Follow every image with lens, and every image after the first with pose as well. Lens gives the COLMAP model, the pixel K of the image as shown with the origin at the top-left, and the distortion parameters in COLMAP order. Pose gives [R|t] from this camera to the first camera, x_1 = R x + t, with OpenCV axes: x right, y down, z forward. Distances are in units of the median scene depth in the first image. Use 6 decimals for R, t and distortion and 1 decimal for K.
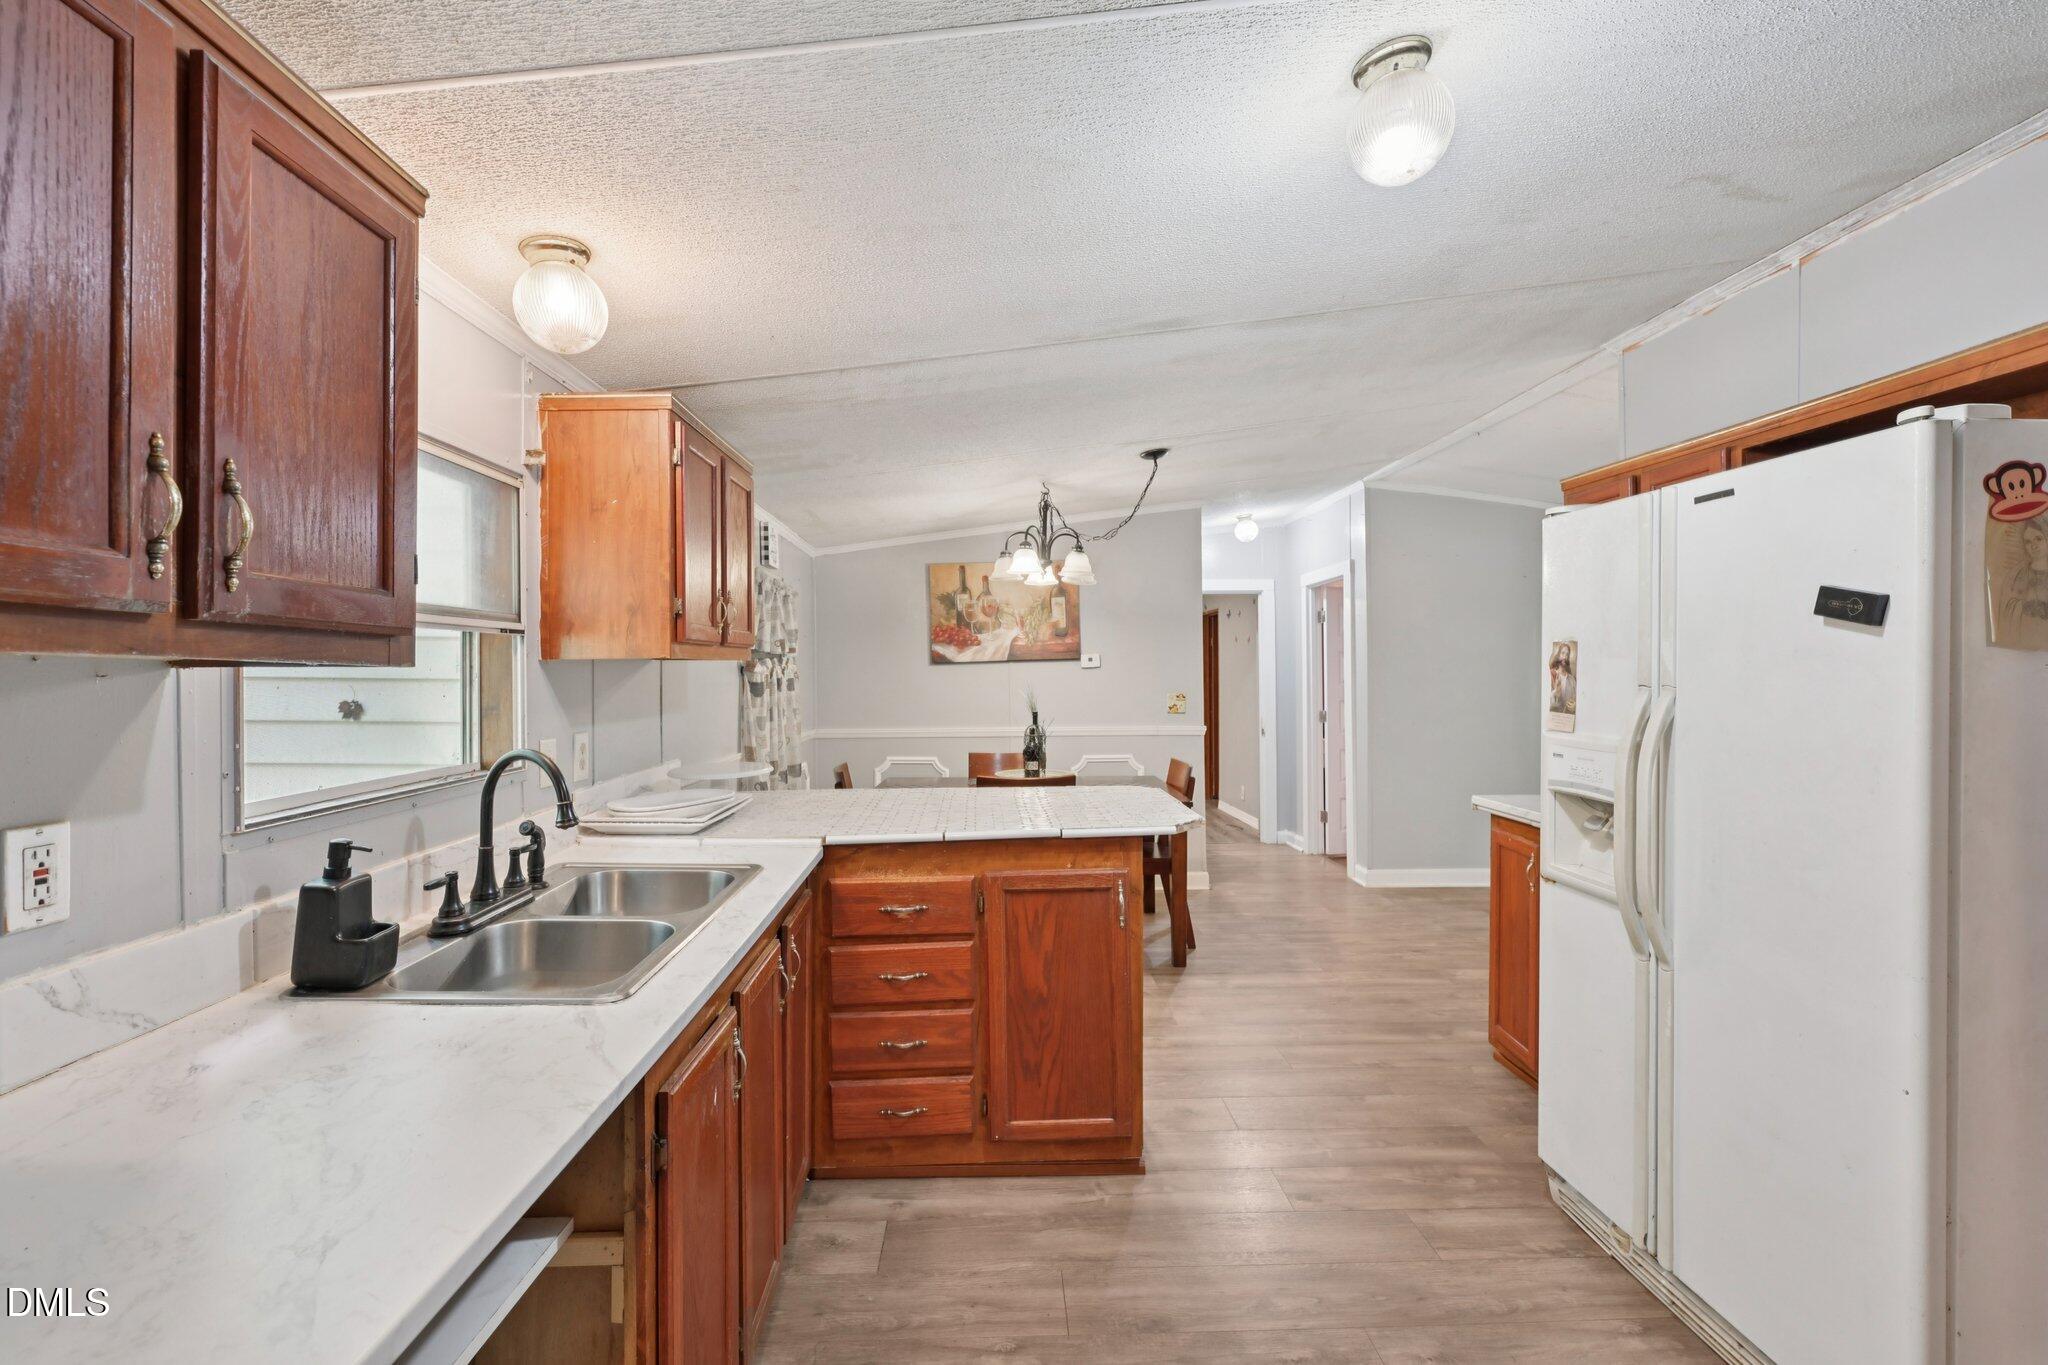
lens RADIAL K [[871.9, 0, 1014.8], [0, 871.9, 668.3], [0, 0, 1]] dist [0.001100, 0.000078]
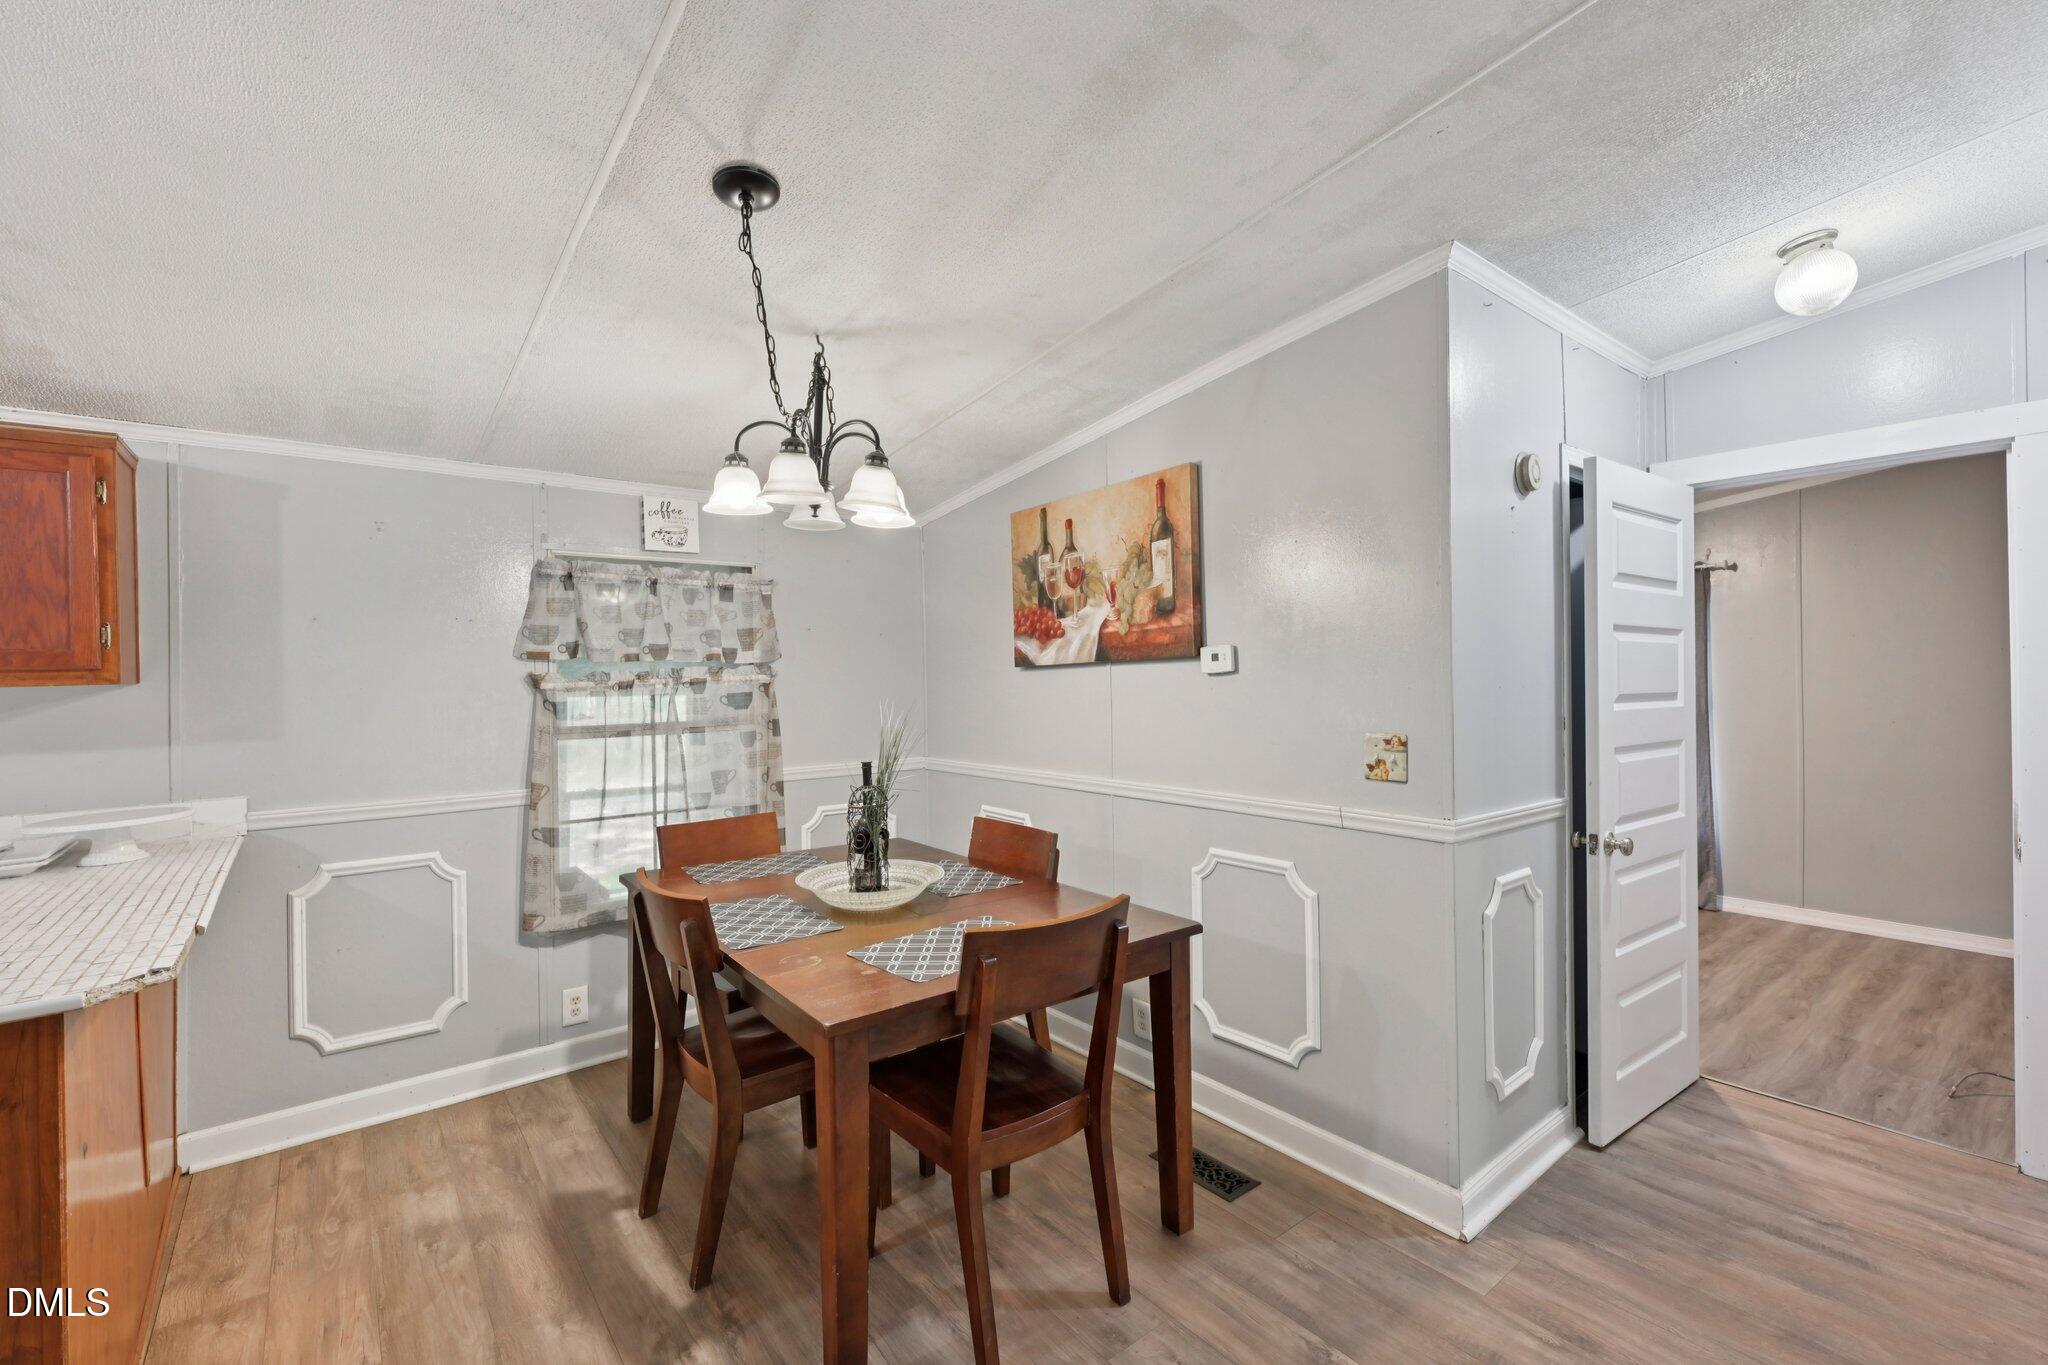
lens RADIAL K [[871.9, 0, 1014.8], [0, 871.9, 668.3], [0, 0, 1]] dist [0.001100, 0.000078]
pose [[0.598658, -0.007524, -0.800969, 0.988019], [0.016710, 0.999856, 0.003097, -0.016563], [0.800830, -0.015238, 0.598697, 1.438410]]
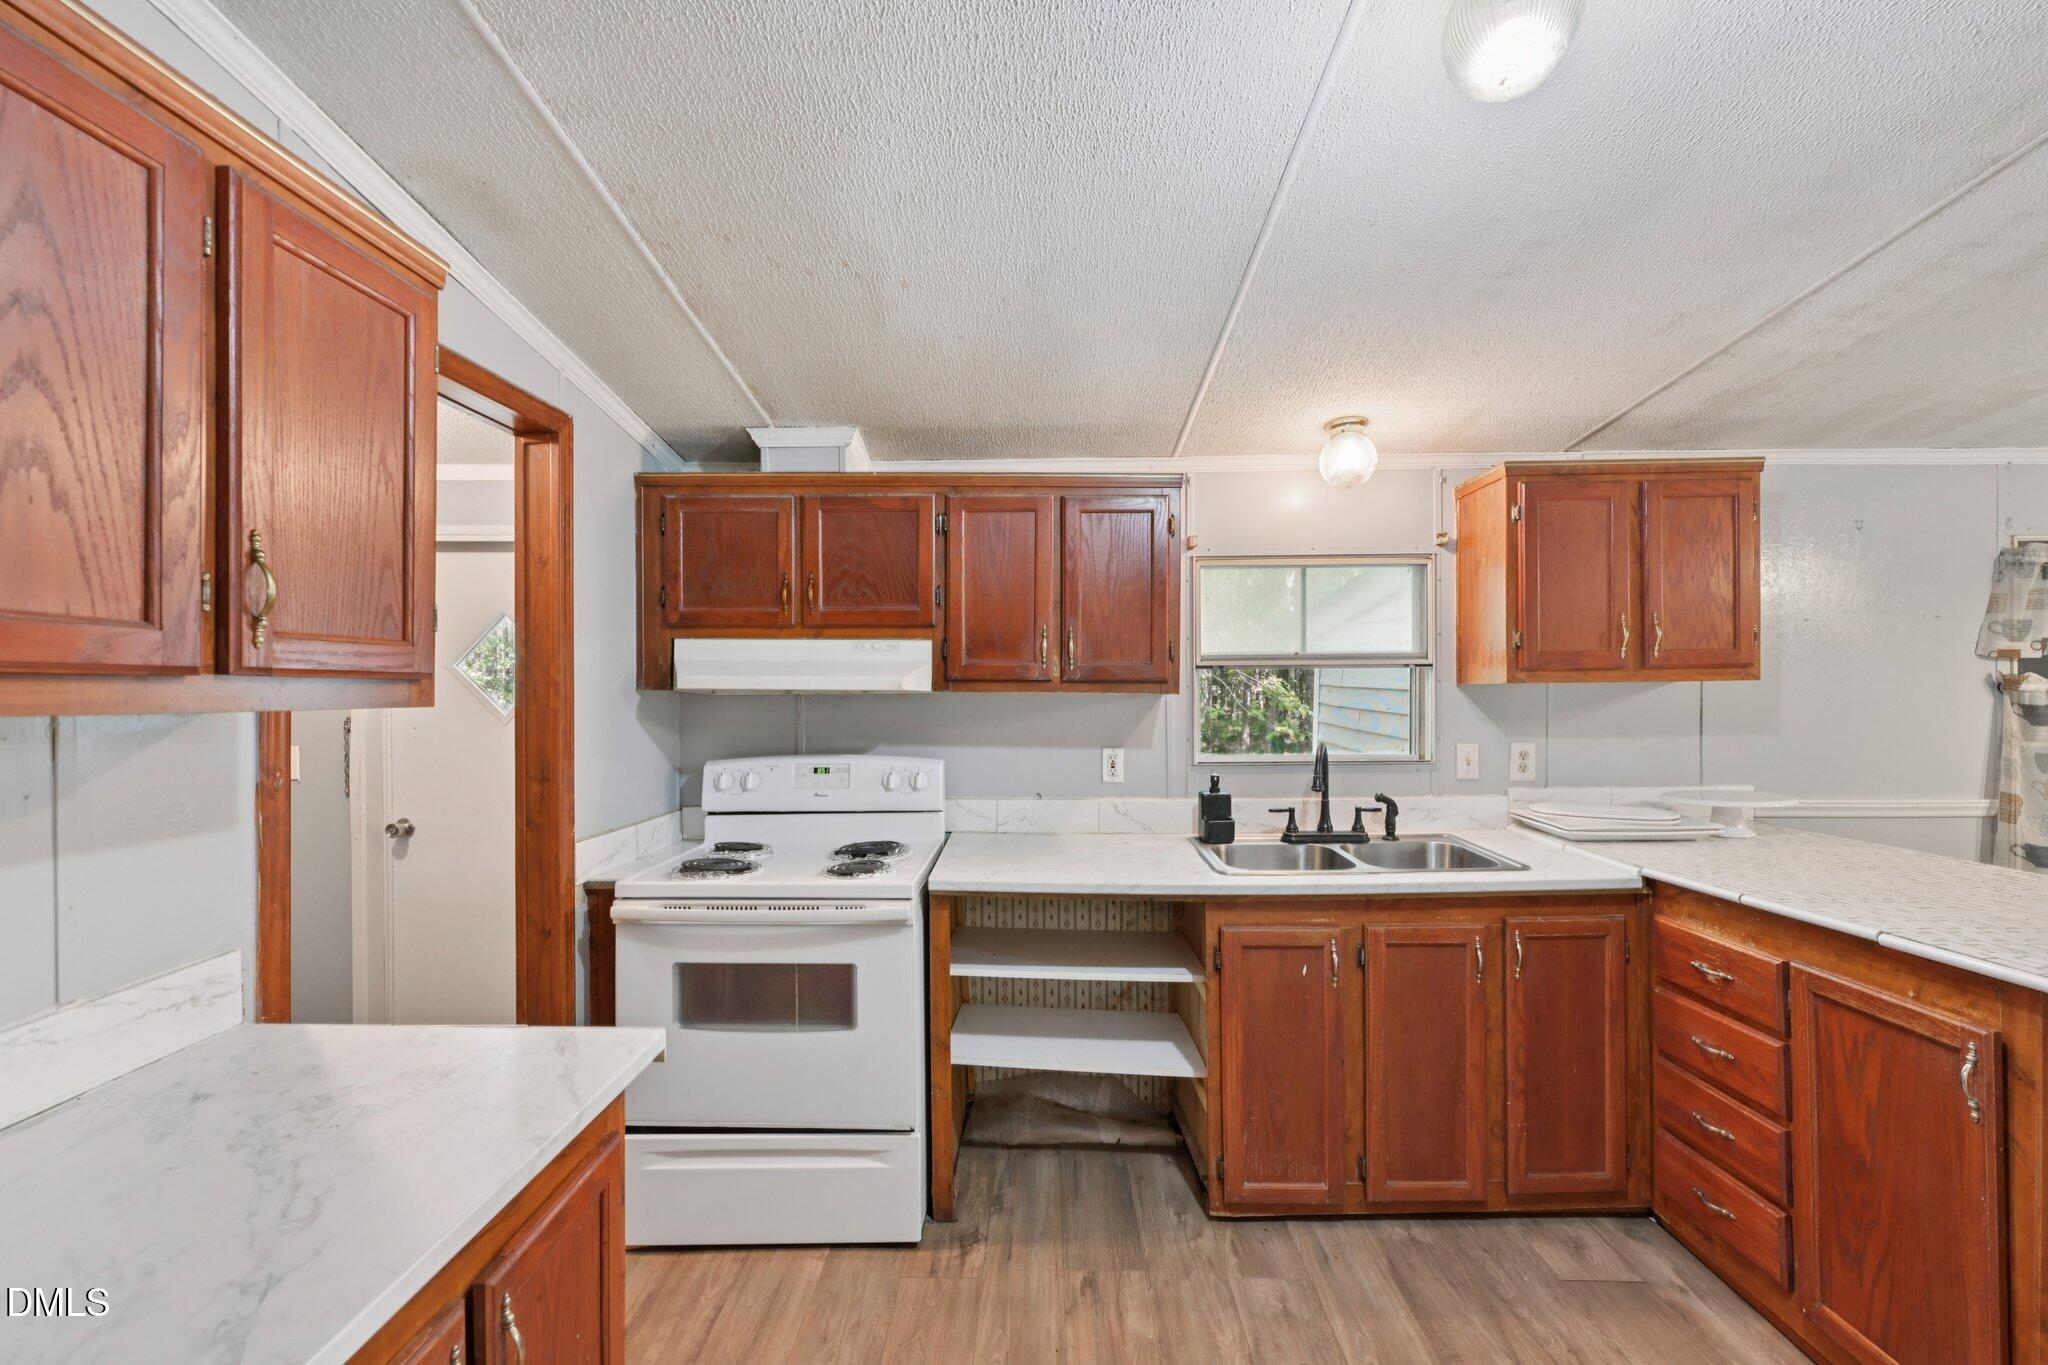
lens RADIAL K [[870.3, 0, 1021.6], [0, 870.3, 696.4], [0, 0, 1]] dist [0.001400, 0.000220]
pose [[-0.054304, 0.017664, -0.998368, 0.765466], [0.010297, 0.999800, 0.017129, -0.019610], [0.998471, -0.009350, -0.054475, 0.361391]]
